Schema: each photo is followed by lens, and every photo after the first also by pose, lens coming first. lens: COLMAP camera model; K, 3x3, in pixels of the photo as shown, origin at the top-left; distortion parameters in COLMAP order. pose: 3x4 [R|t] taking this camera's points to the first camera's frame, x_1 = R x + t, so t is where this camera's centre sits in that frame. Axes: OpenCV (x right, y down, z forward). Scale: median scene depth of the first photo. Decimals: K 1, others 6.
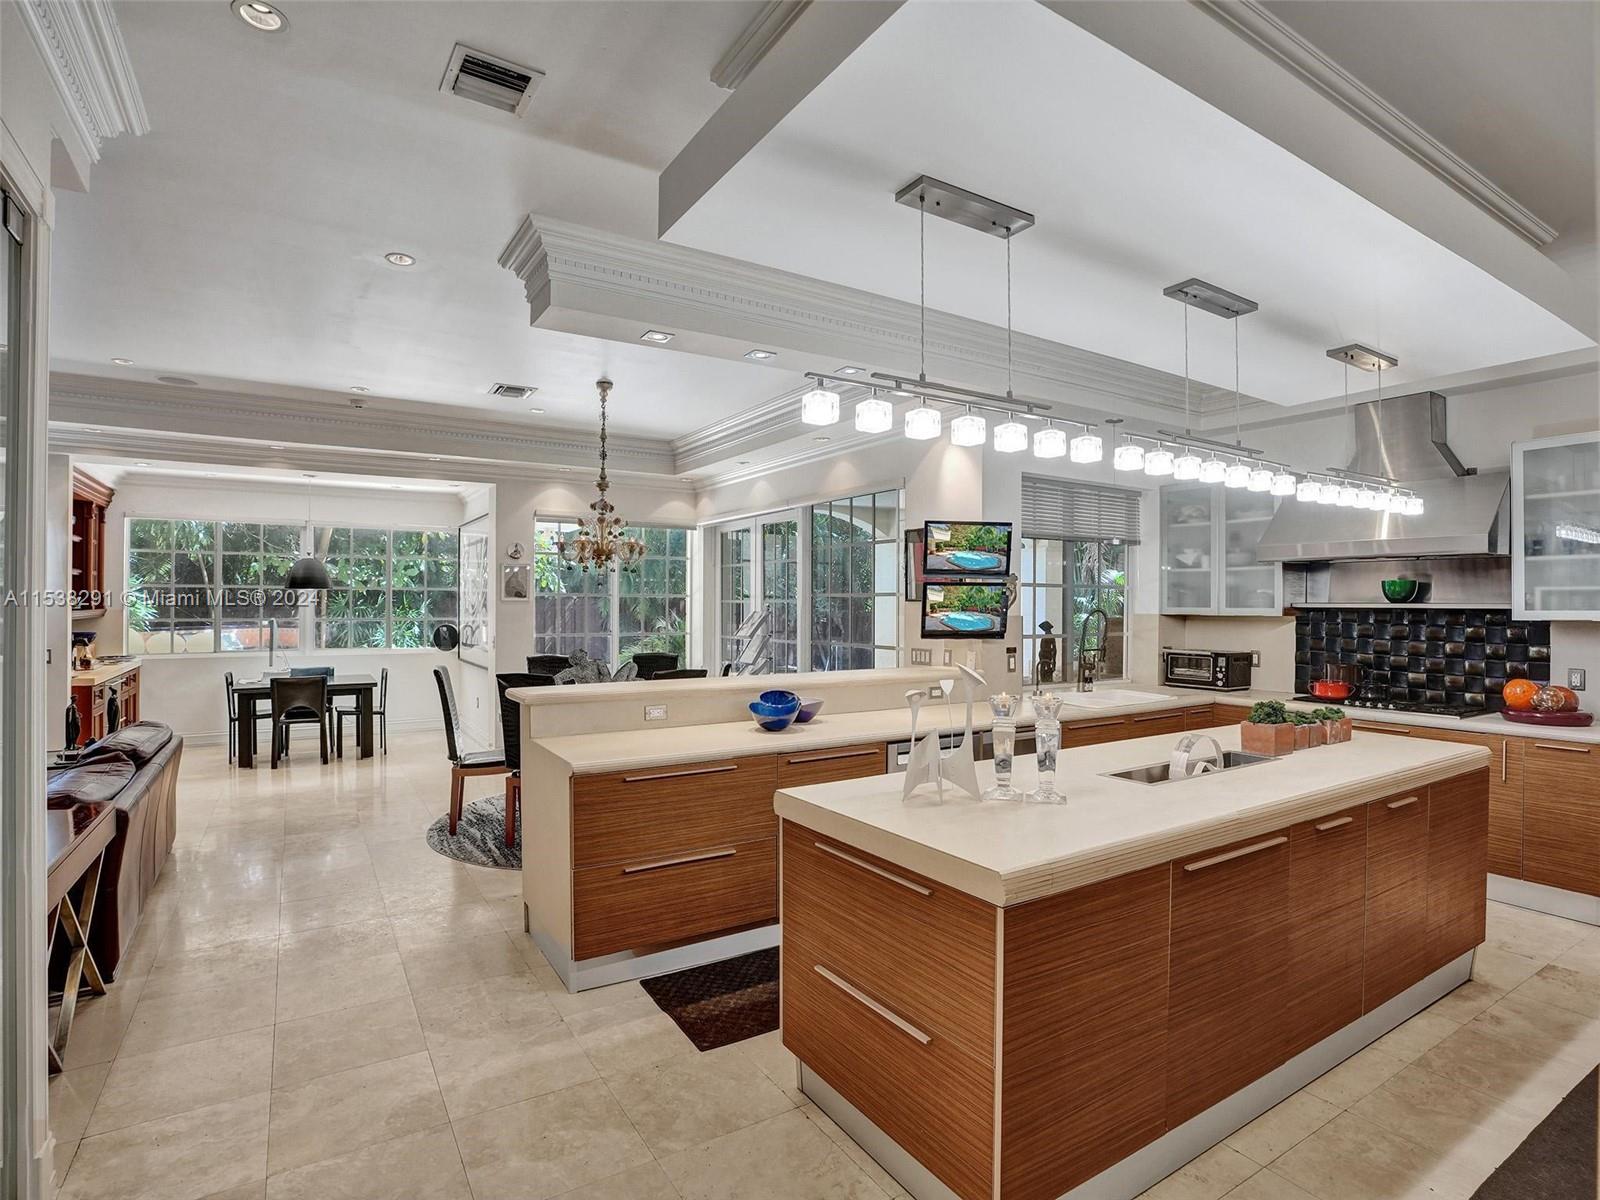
lens RADIAL K [[837.1, 0, 800.0], [0, 837.1, 600.0], [0, 0, 1]] dist [-0.001634, -0.000551]
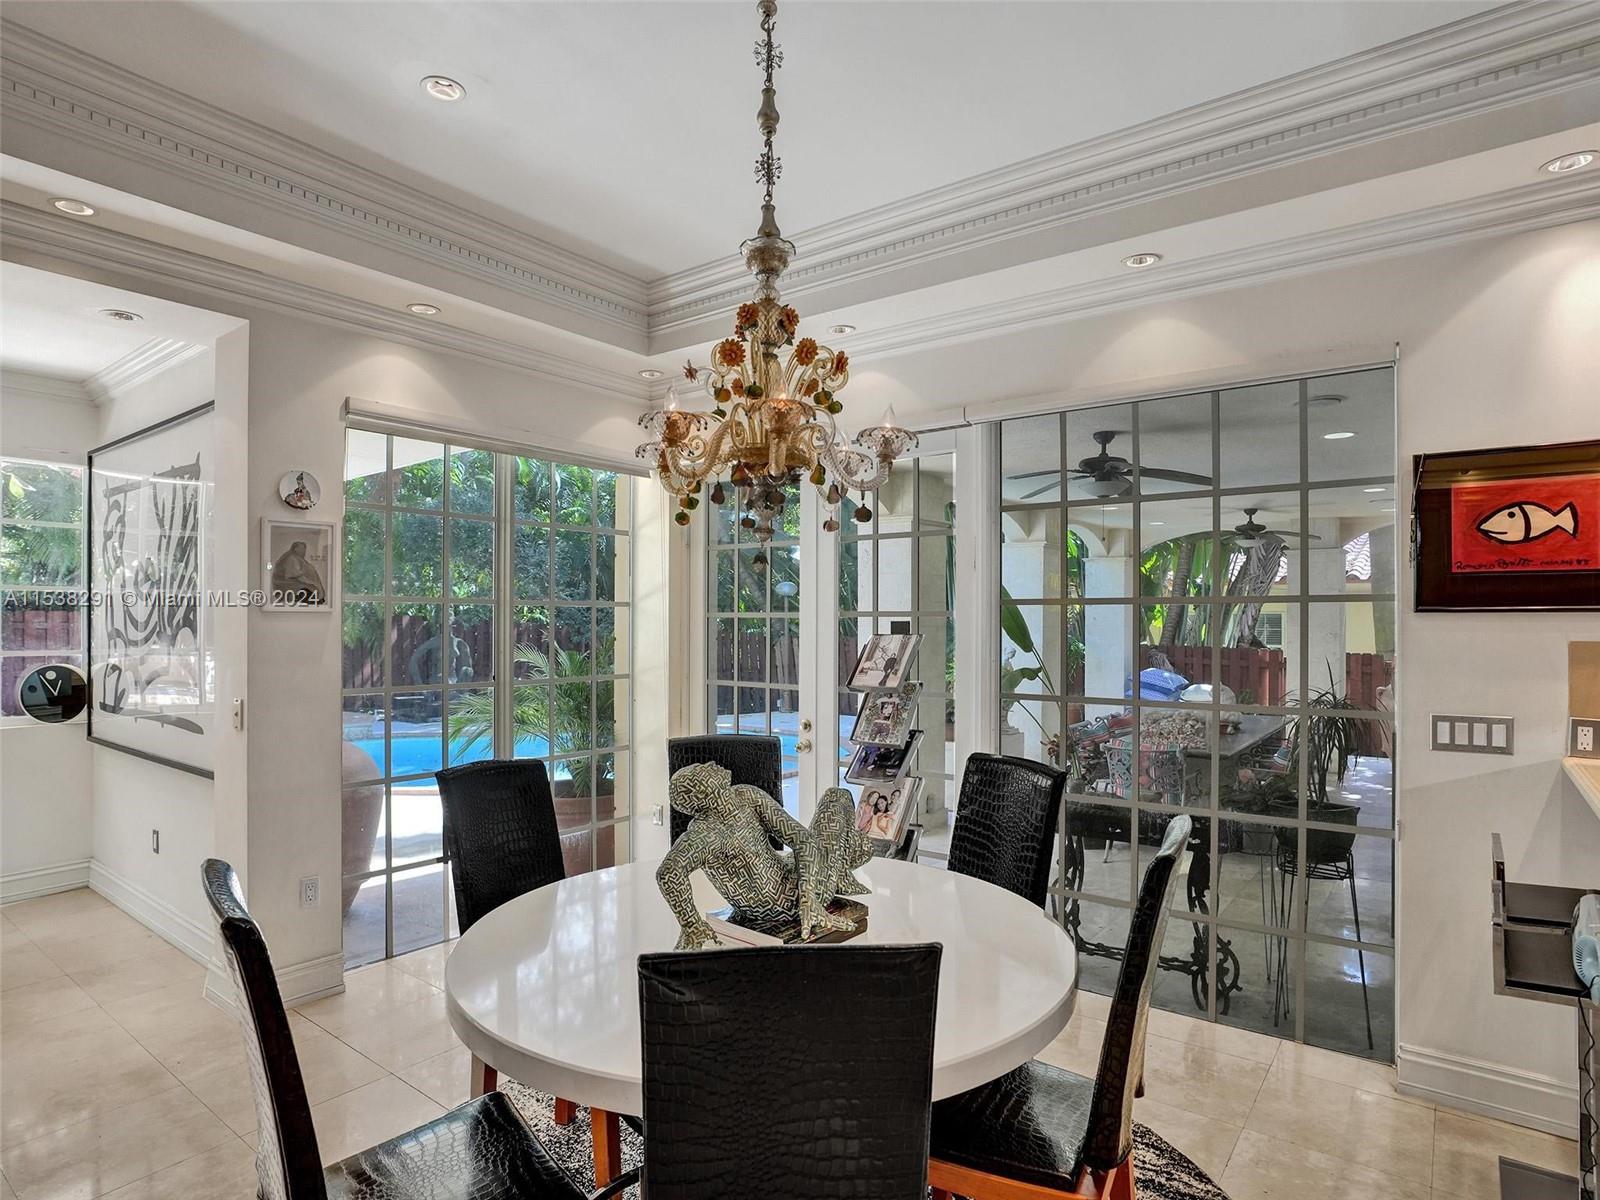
lens RADIAL K [[846.2, 0, 800.0], [0, 846.2, 600.0], [0, 0, 1]] dist [-0.026127, 0.000151]
pose [[0.928003, -0.001194, 0.372571, -0.257970], [0.003358, 0.999981, -0.005160, -0.002621], [-0.372557, 0.006039, 0.927989, 0.518621]]
